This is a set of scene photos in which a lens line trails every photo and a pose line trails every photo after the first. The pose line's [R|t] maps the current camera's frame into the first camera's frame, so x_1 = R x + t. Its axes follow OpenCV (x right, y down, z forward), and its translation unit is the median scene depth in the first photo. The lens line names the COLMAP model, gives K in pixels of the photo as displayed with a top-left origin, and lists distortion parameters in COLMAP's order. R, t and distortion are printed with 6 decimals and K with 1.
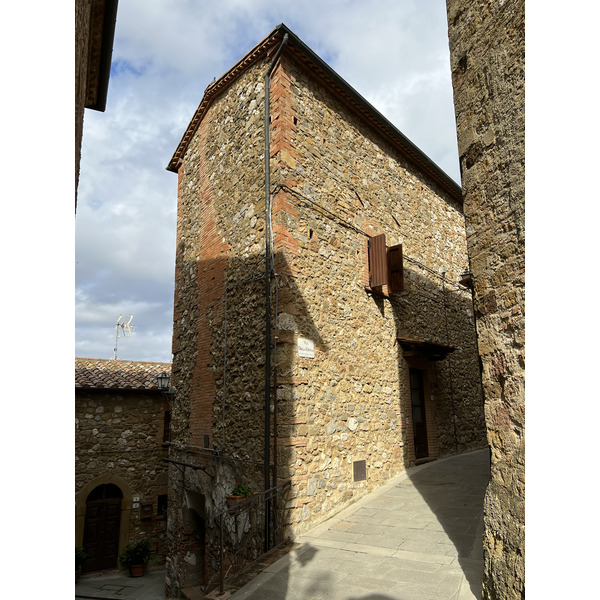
lens RADIAL K [[505.0, 0, 302.1], [0, 505.0, 299.4], [0, 0, 1]] dist [0.074999, -0.053745]
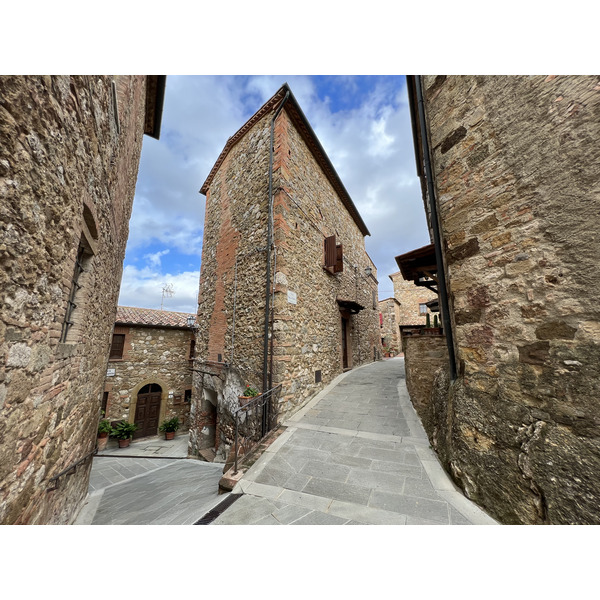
lens RADIAL K [[237.0, 0, 297.8], [0, 237.0, 298.4], [0, 0, 1]] dist [0.002675, 0.001037]
pose [[0.986429, 0.047479, 0.157175, -0.076359], [-0.050144, 0.998657, 0.013035, 0.078306], [-0.156345, -0.020740, 0.987485, 0.259714]]
